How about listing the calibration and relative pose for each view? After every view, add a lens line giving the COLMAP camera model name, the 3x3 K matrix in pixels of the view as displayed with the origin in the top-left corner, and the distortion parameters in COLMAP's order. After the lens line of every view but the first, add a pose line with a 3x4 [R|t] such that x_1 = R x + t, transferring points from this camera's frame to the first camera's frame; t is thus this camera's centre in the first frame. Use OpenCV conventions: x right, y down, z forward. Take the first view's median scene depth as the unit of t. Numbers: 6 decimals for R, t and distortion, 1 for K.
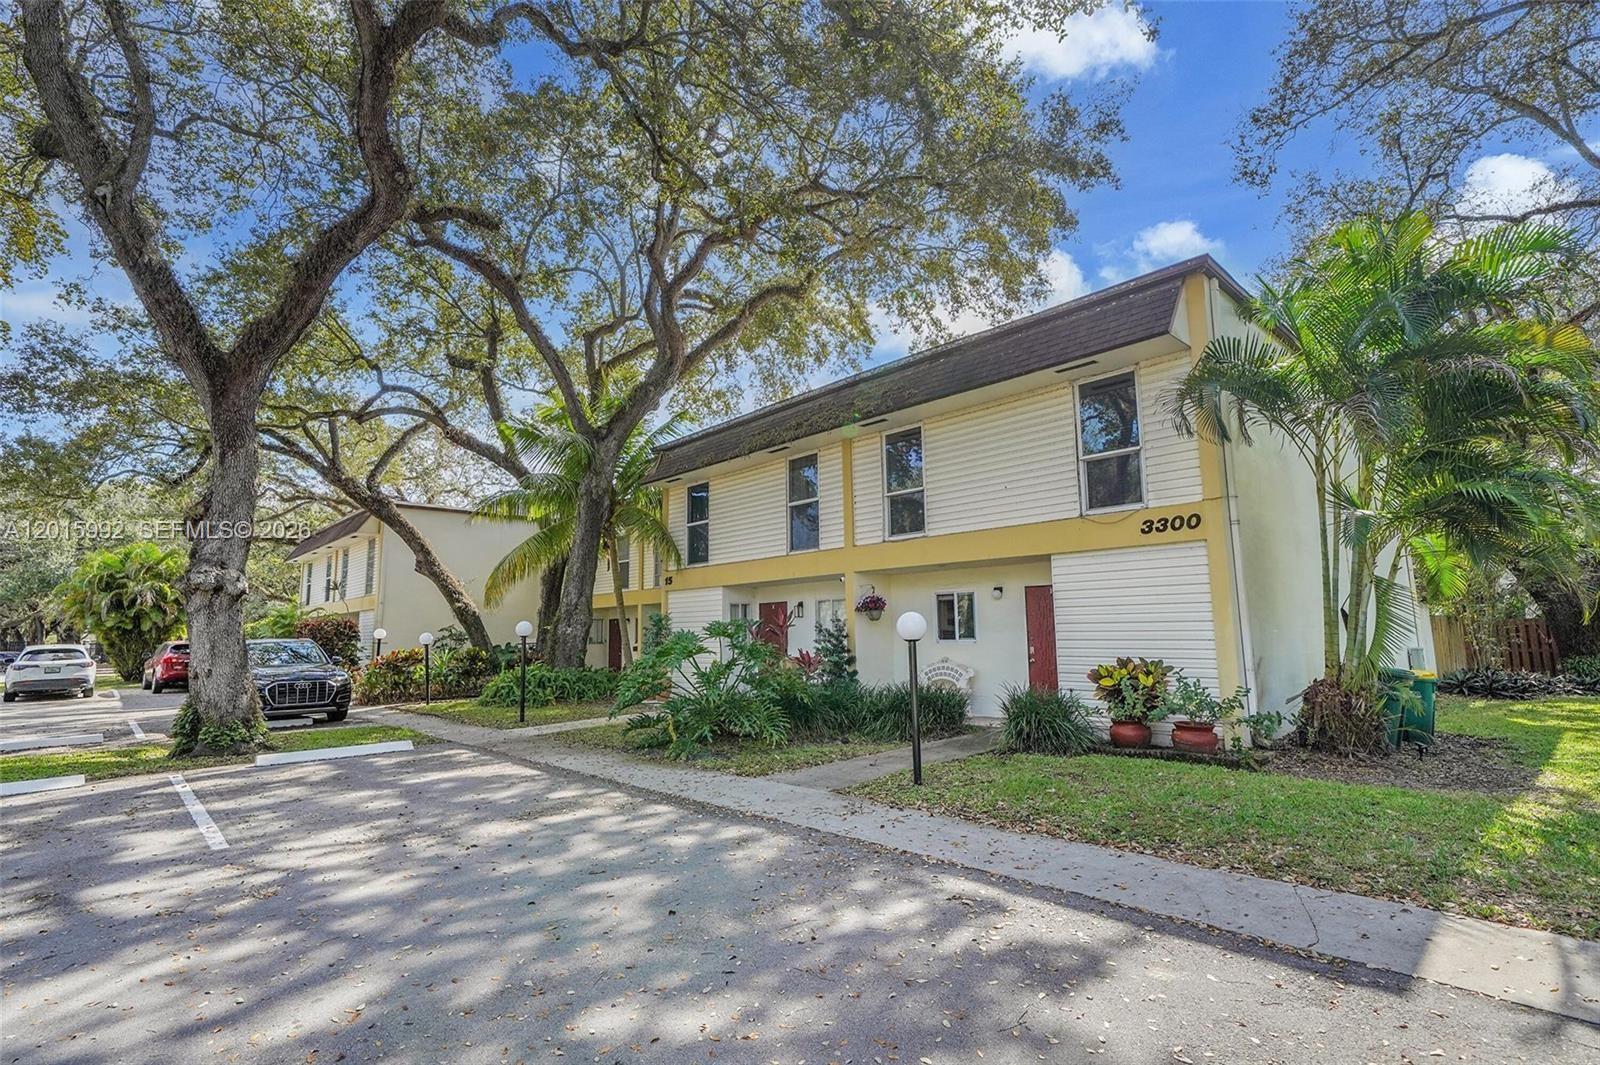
lens RADIAL K [[704.3, 0, 799.1], [0, 704.3, 554.6], [0, 0, 1]] dist [0.004411, 0.001105]
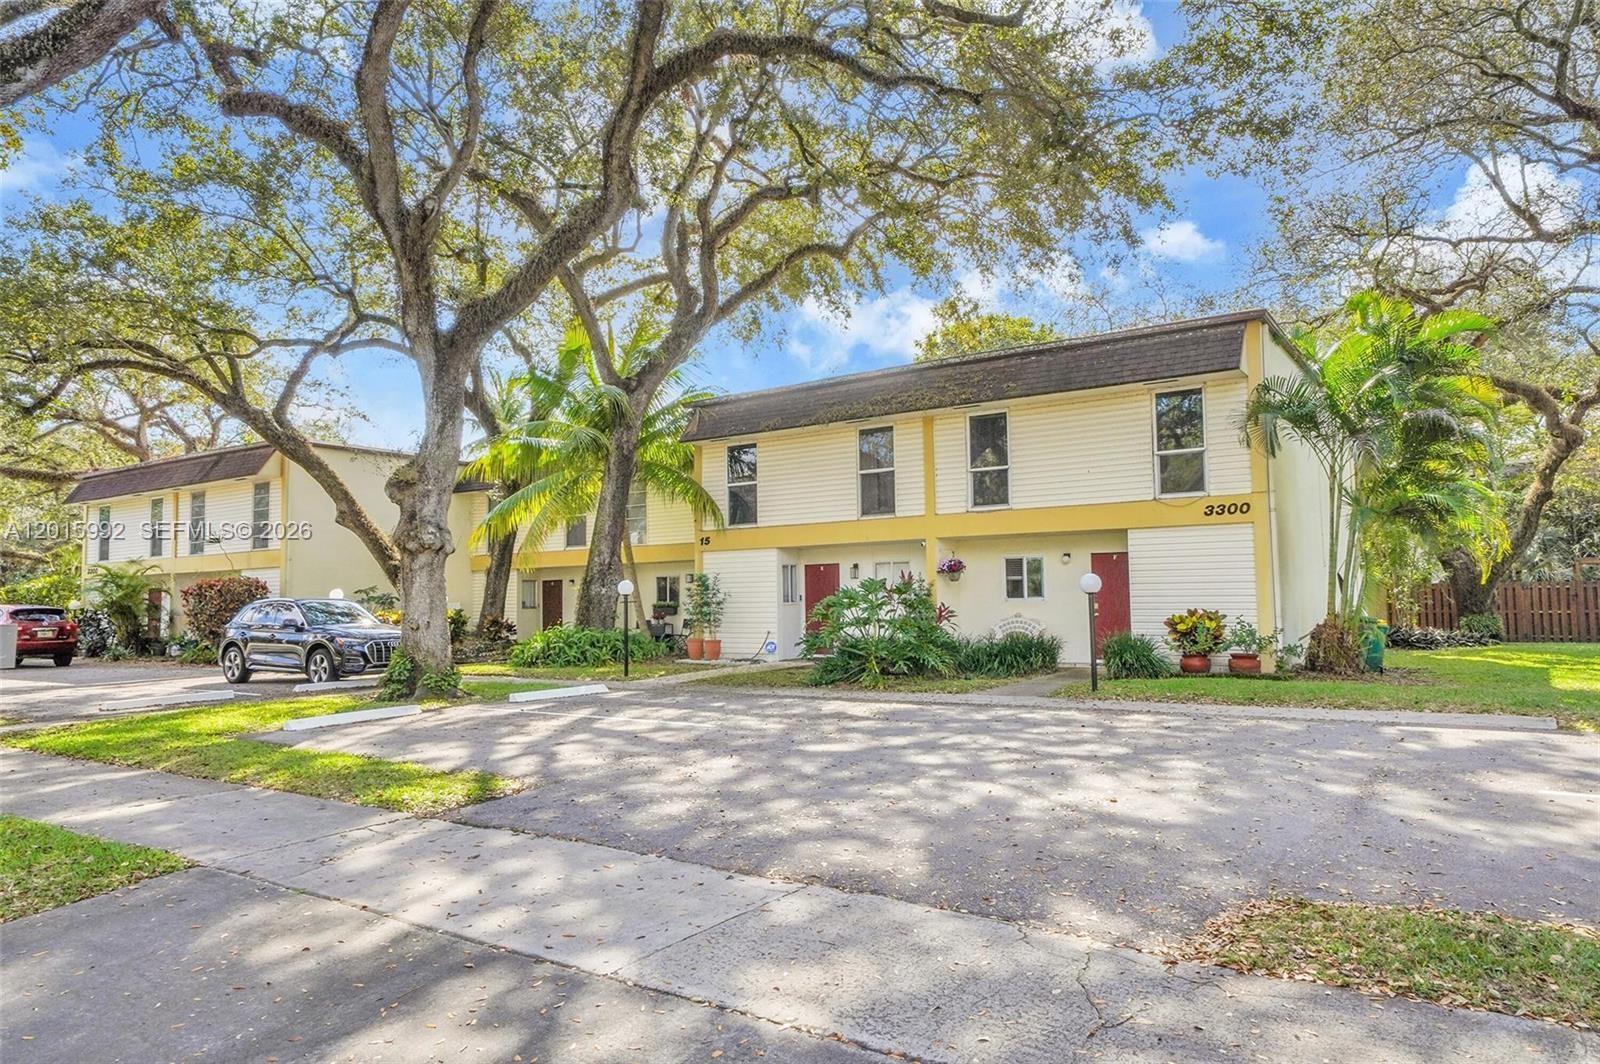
lens RADIAL K [[903.0, 0, 798.2], [0, 903.0, 559.2], [0, 0, 1]] dist [0.013903, -0.001193]
pose [[0.980579, 0.009698, 0.195885, -0.442458], [-0.022235, 0.997835, 0.061902, -0.027216], [-0.194860, -0.065055, 0.978671, -0.384374]]
